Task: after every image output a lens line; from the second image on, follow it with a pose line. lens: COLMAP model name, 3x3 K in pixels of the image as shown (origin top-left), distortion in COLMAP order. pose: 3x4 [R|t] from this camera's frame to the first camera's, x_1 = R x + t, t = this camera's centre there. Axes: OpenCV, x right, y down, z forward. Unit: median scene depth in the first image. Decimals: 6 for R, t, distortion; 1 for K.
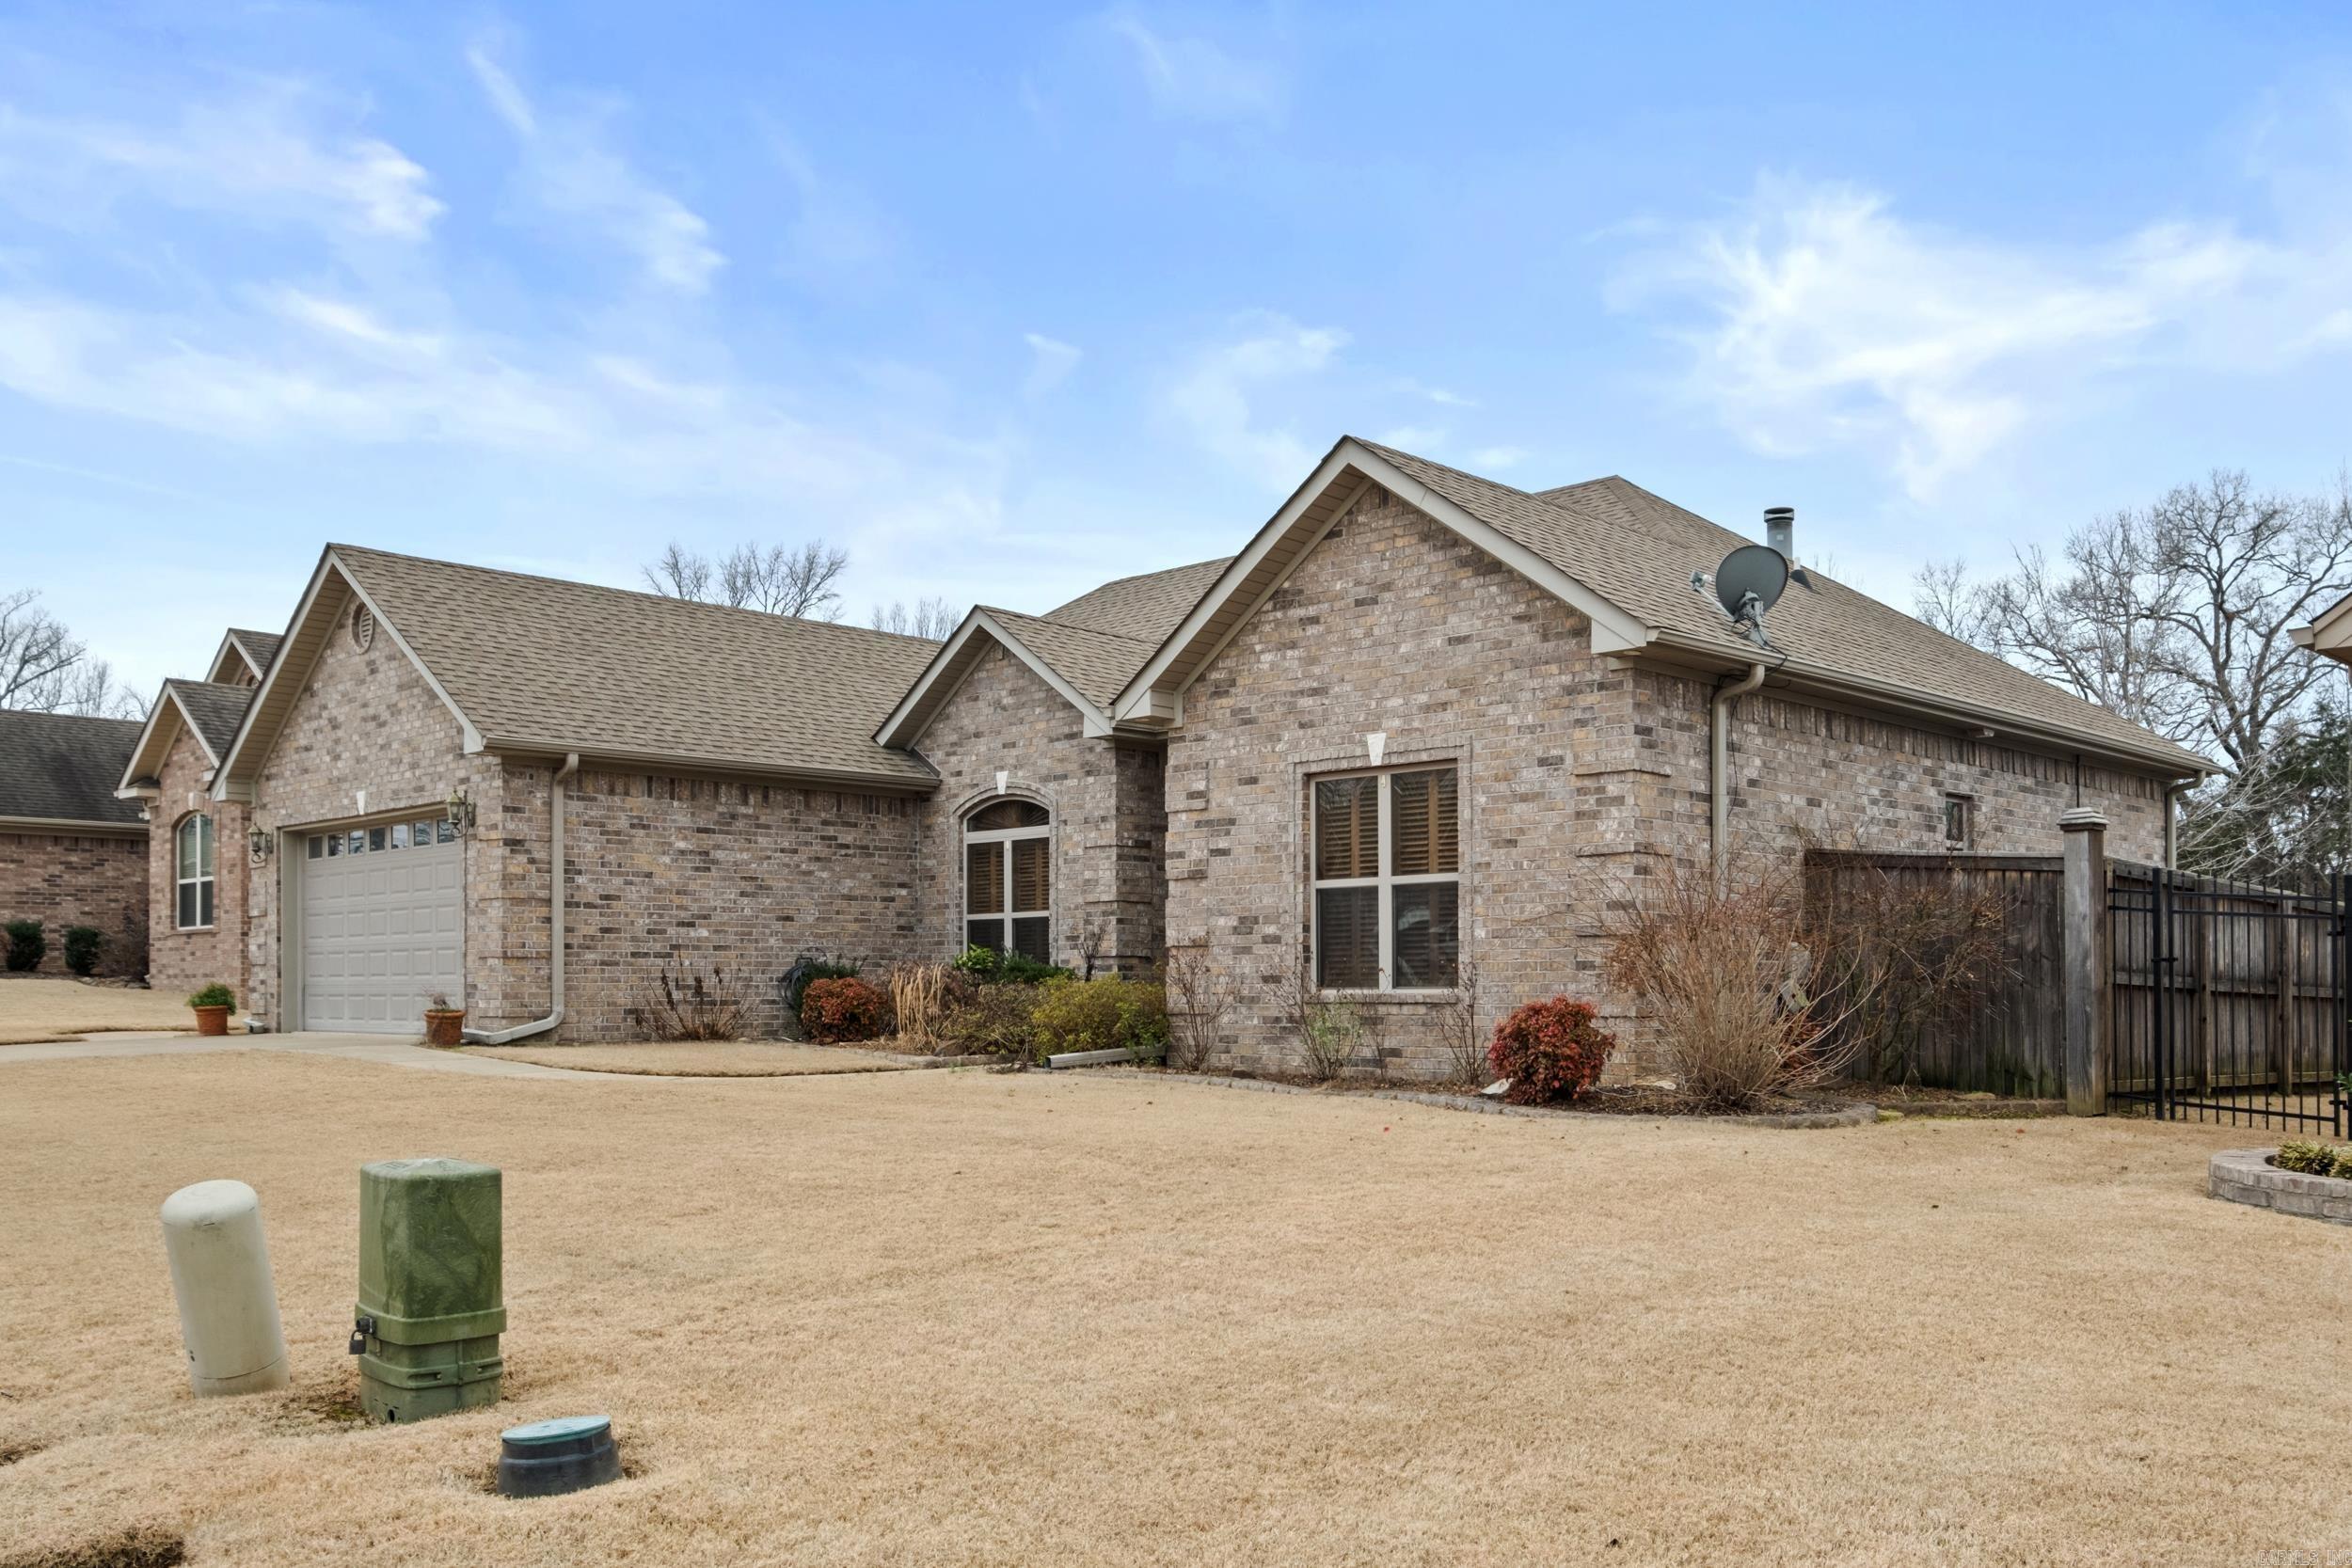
lens RADIAL K [[1968.7, 0, 1287.0], [0, 1968.7, 928.2], [0, 0, 1]] dist [-0.054895, 0.001360]
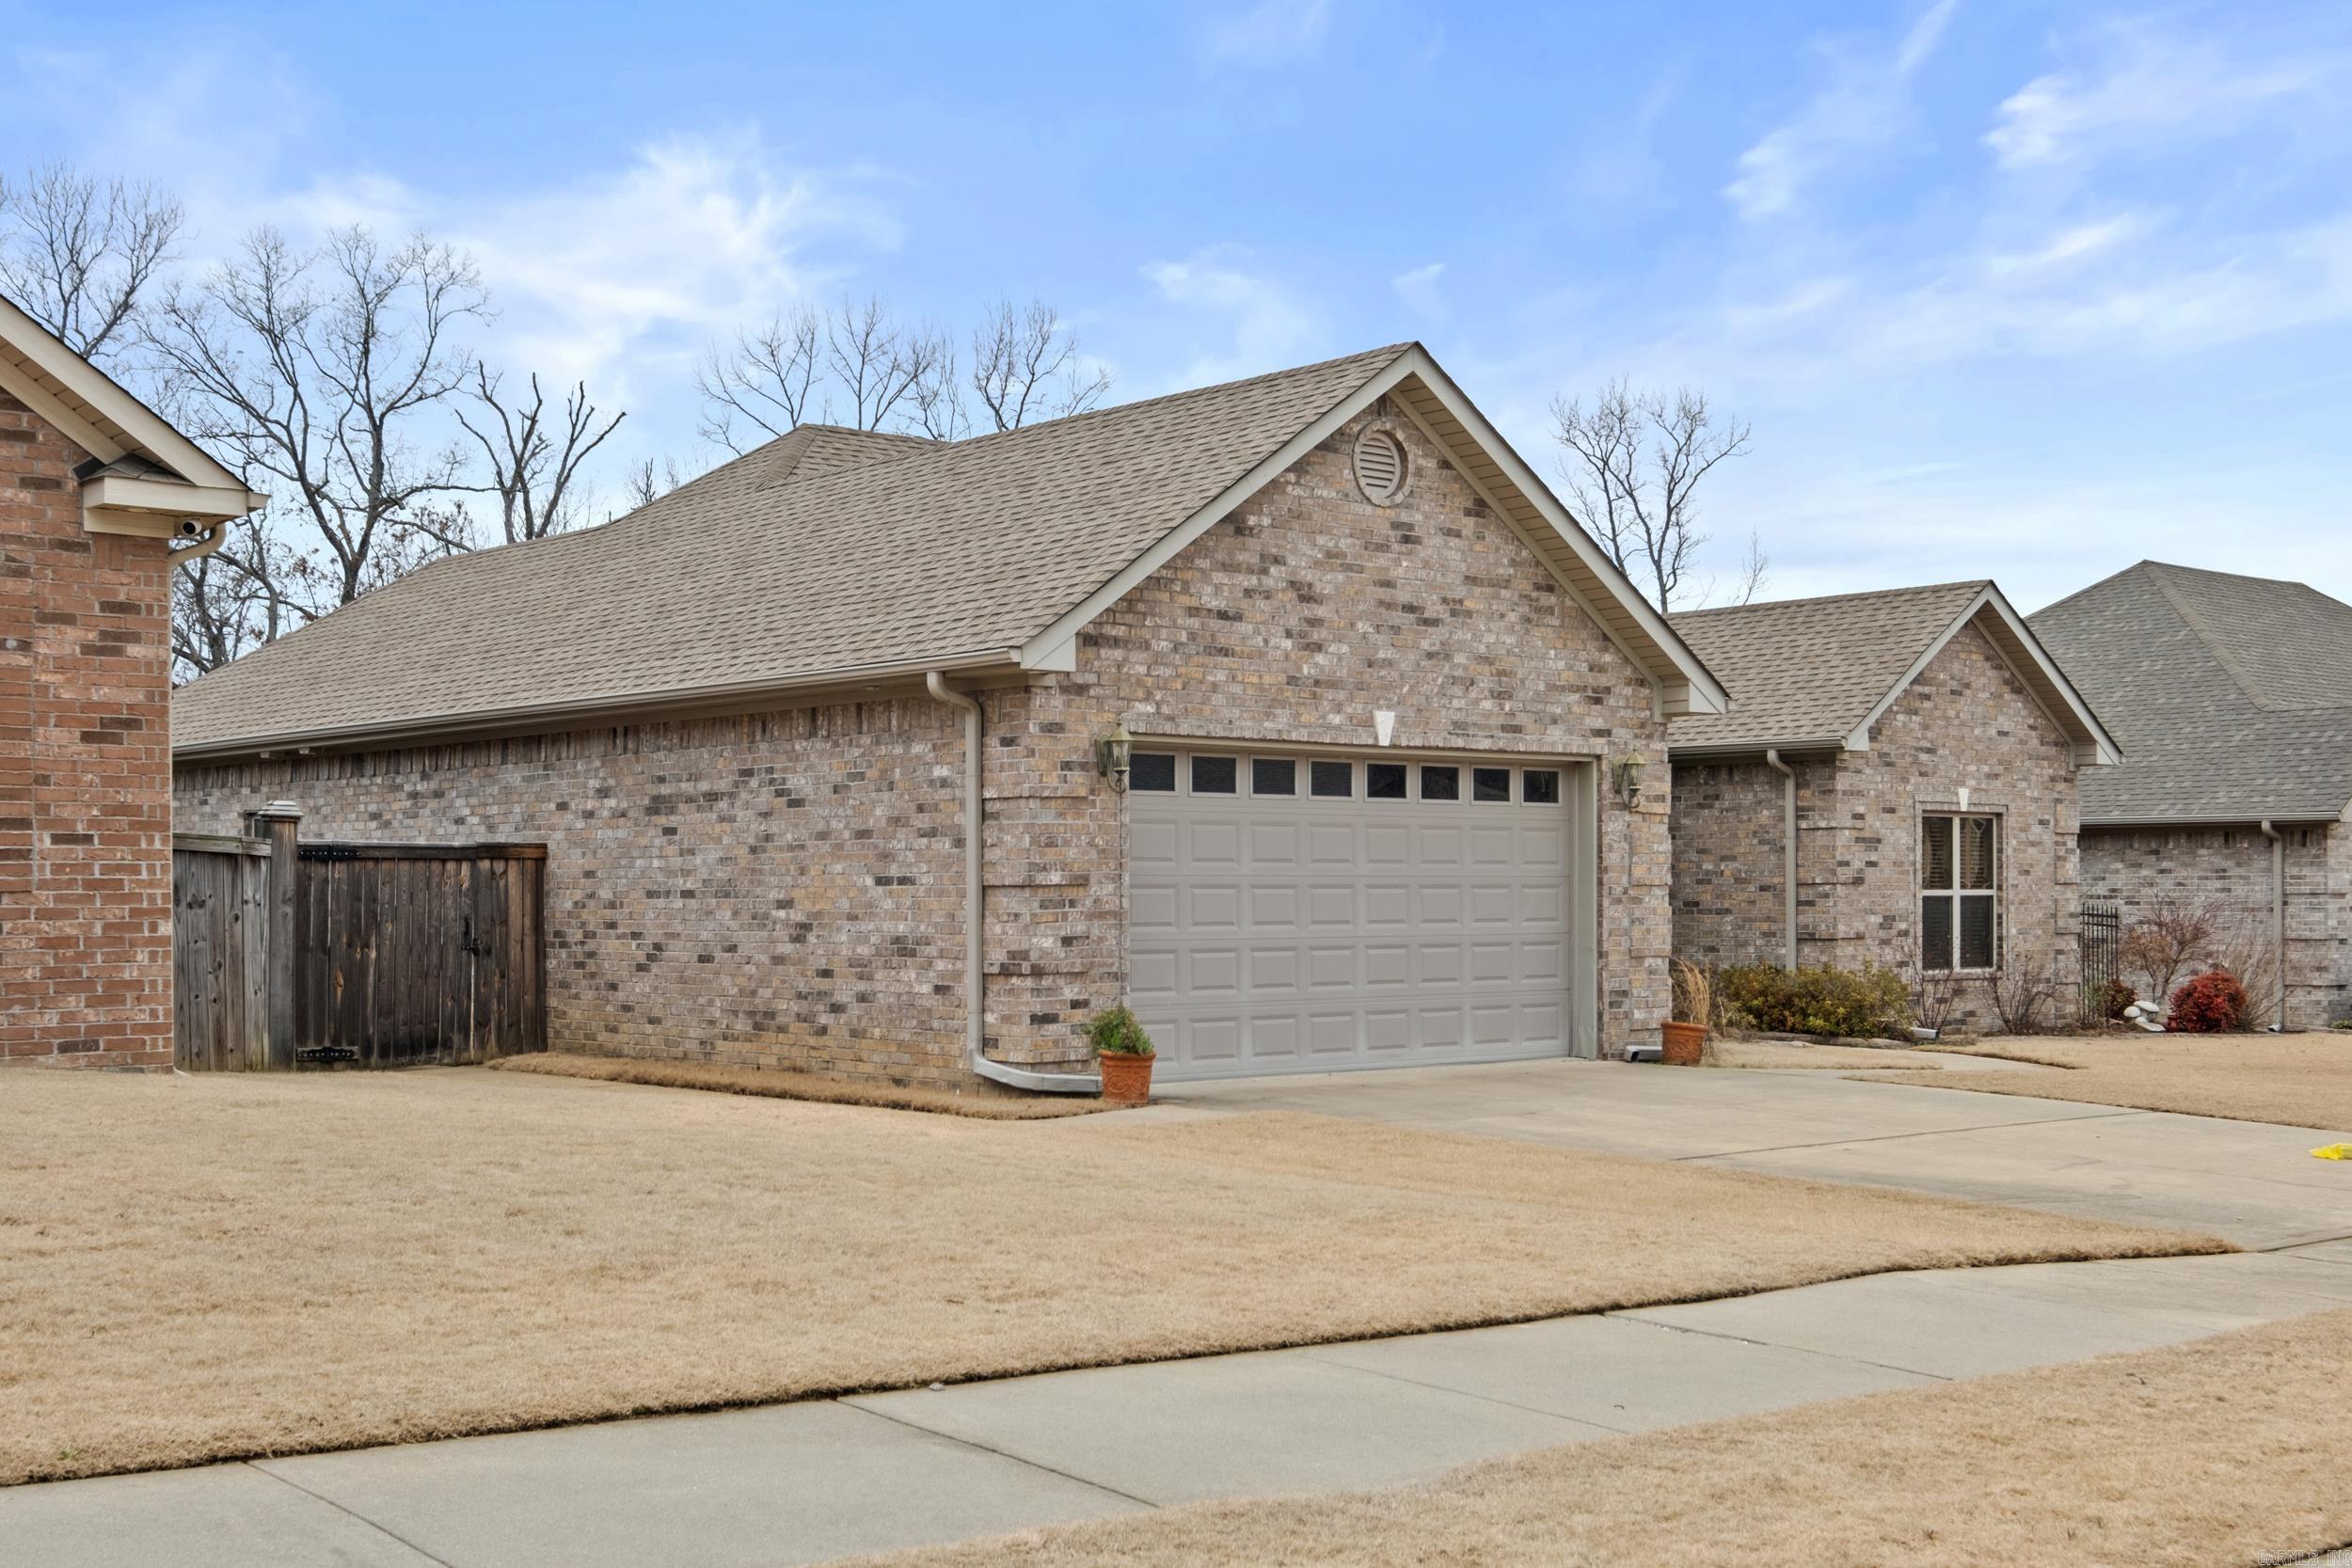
lens RADIAL K [[2813.3, 0, 1176.0], [0, 2813.3, 784.0], [0, 0, 1]] dist [-0.103387, -0.002779]
pose [[0.119194, 0.041789, 0.991991, -1.940178], [-0.031661, 0.998766, -0.038270, -0.007336], [-0.992366, -0.026846, 0.120370, 1.275199]]
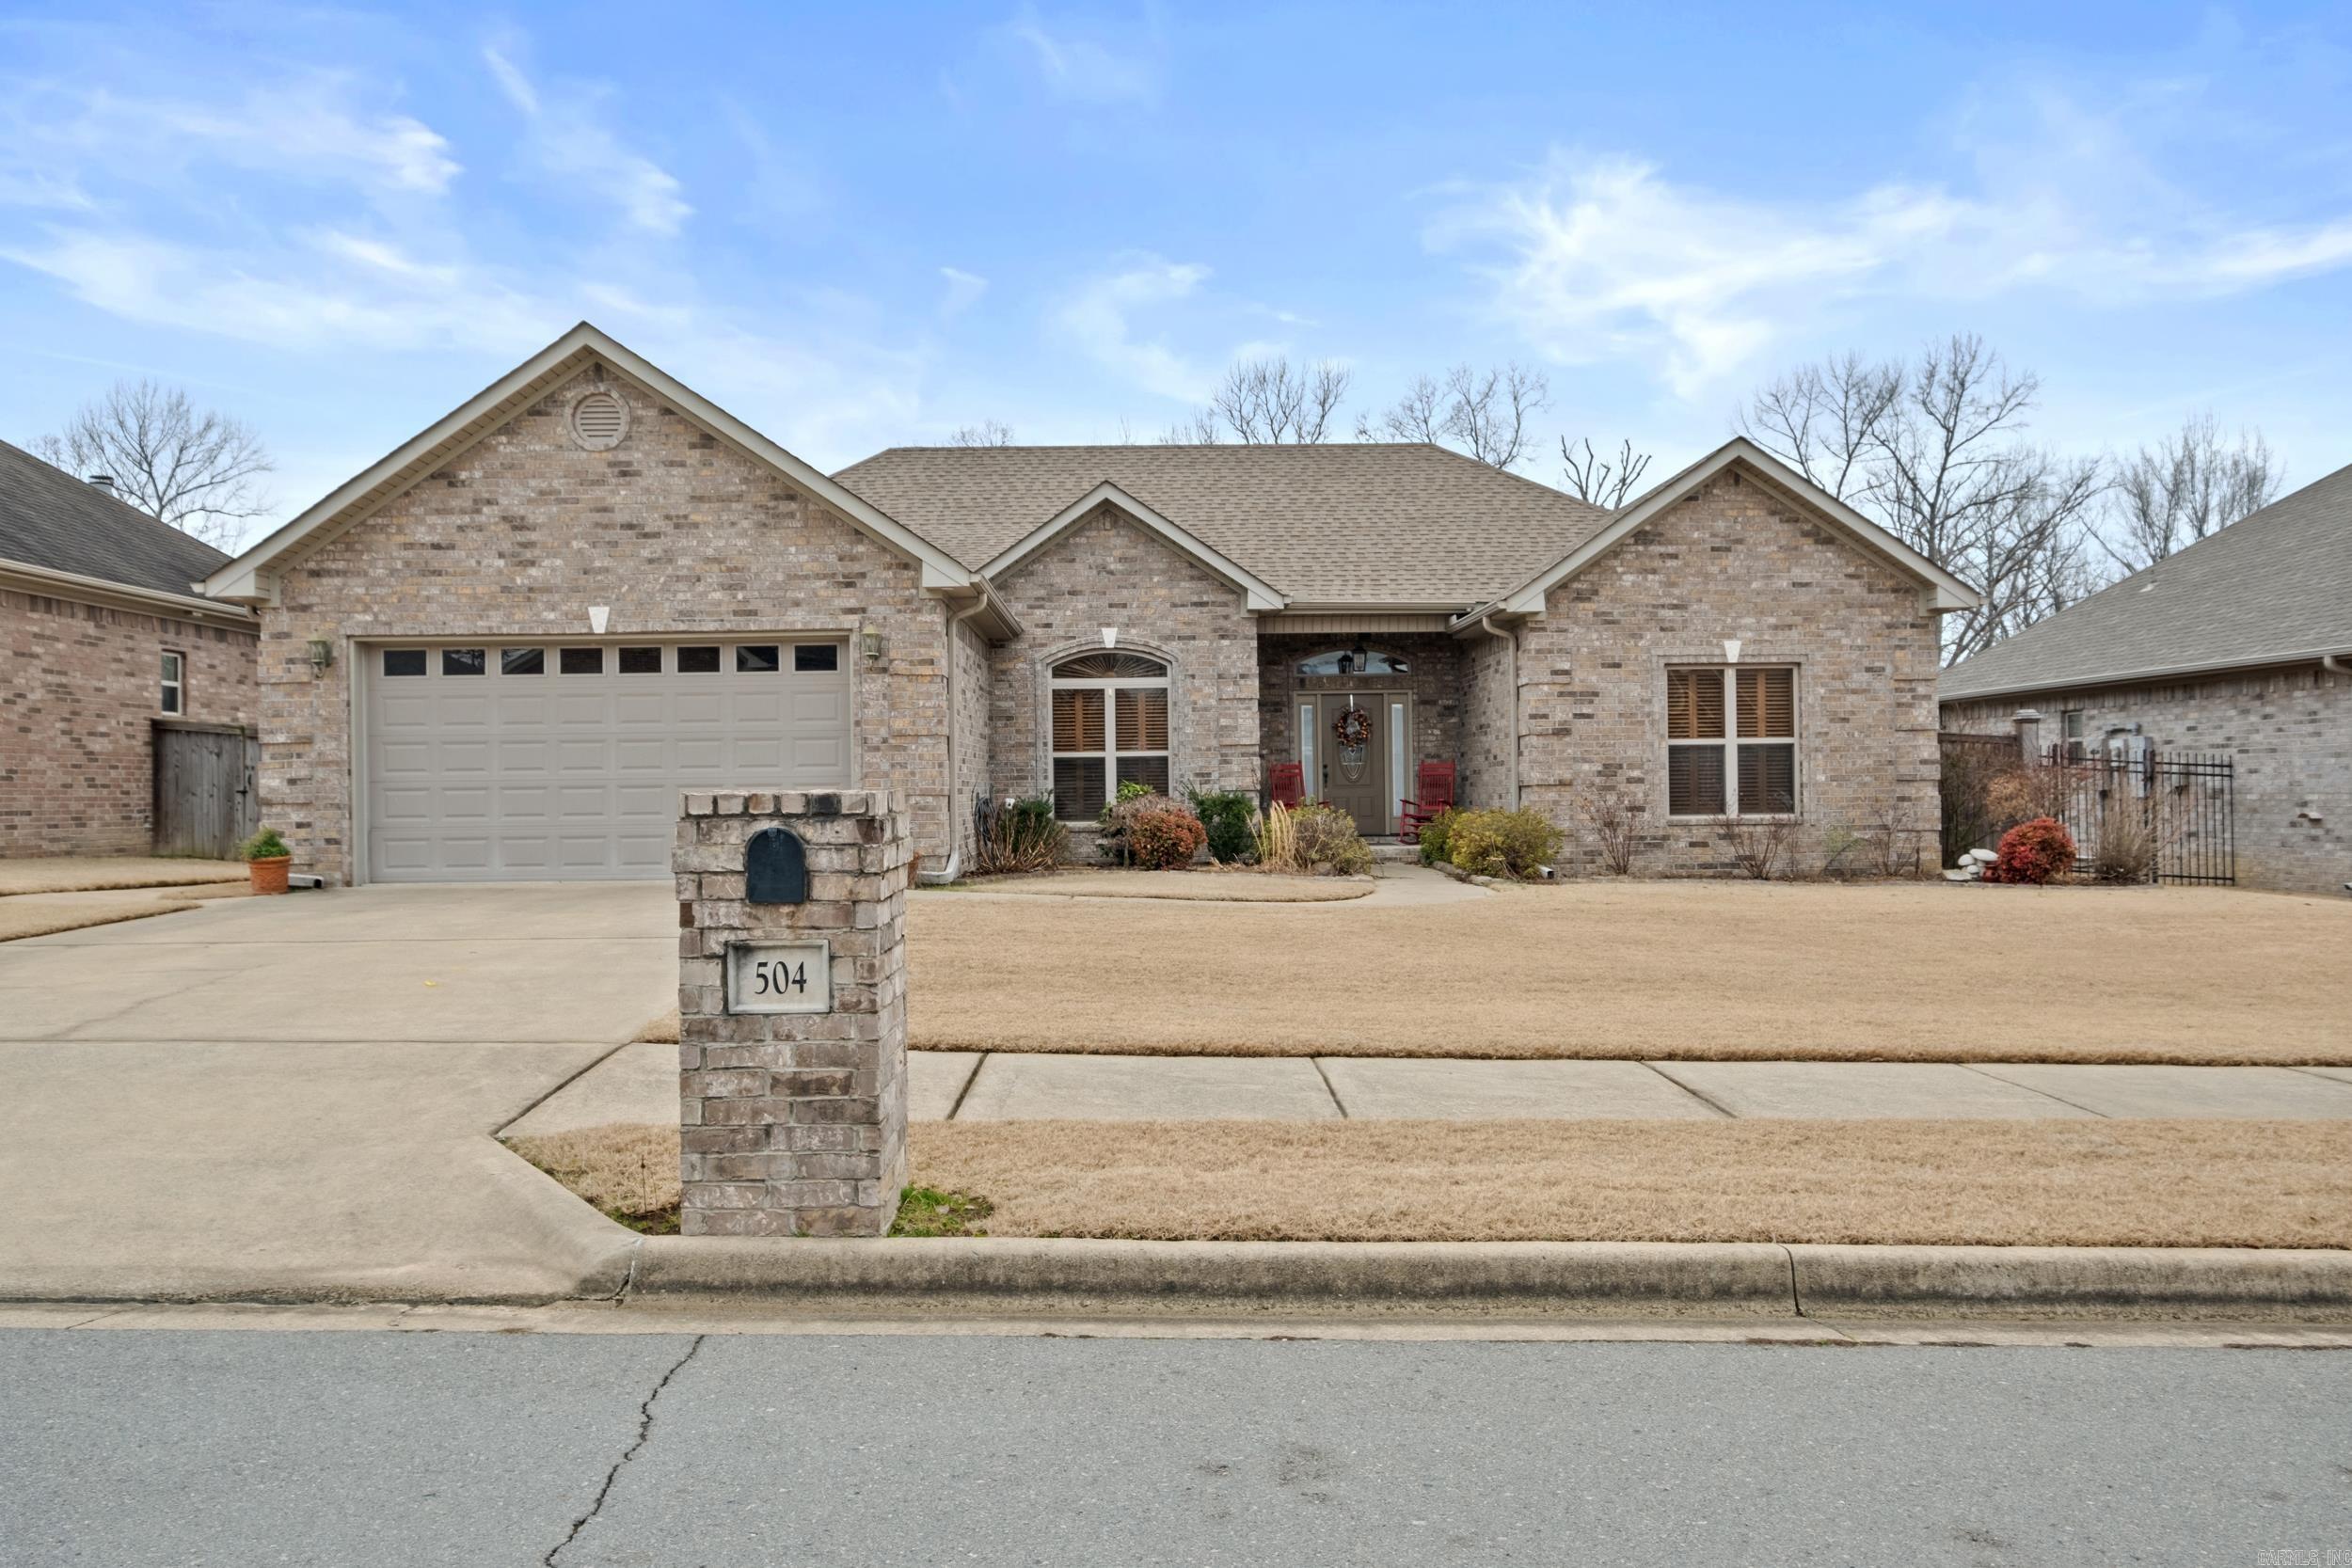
lens RADIAL K [[1707.8, 0, 1173.6], [0, 1707.8, 744.8], [0, 0, 1]] dist [-0.022637, 0.003866]
pose [[0.735611, 0.014485, 0.677249, -1.080654], [-0.012202, 0.999892, -0.008133, -0.005789], [-0.677294, -0.002281, 0.735709, 0.336682]]
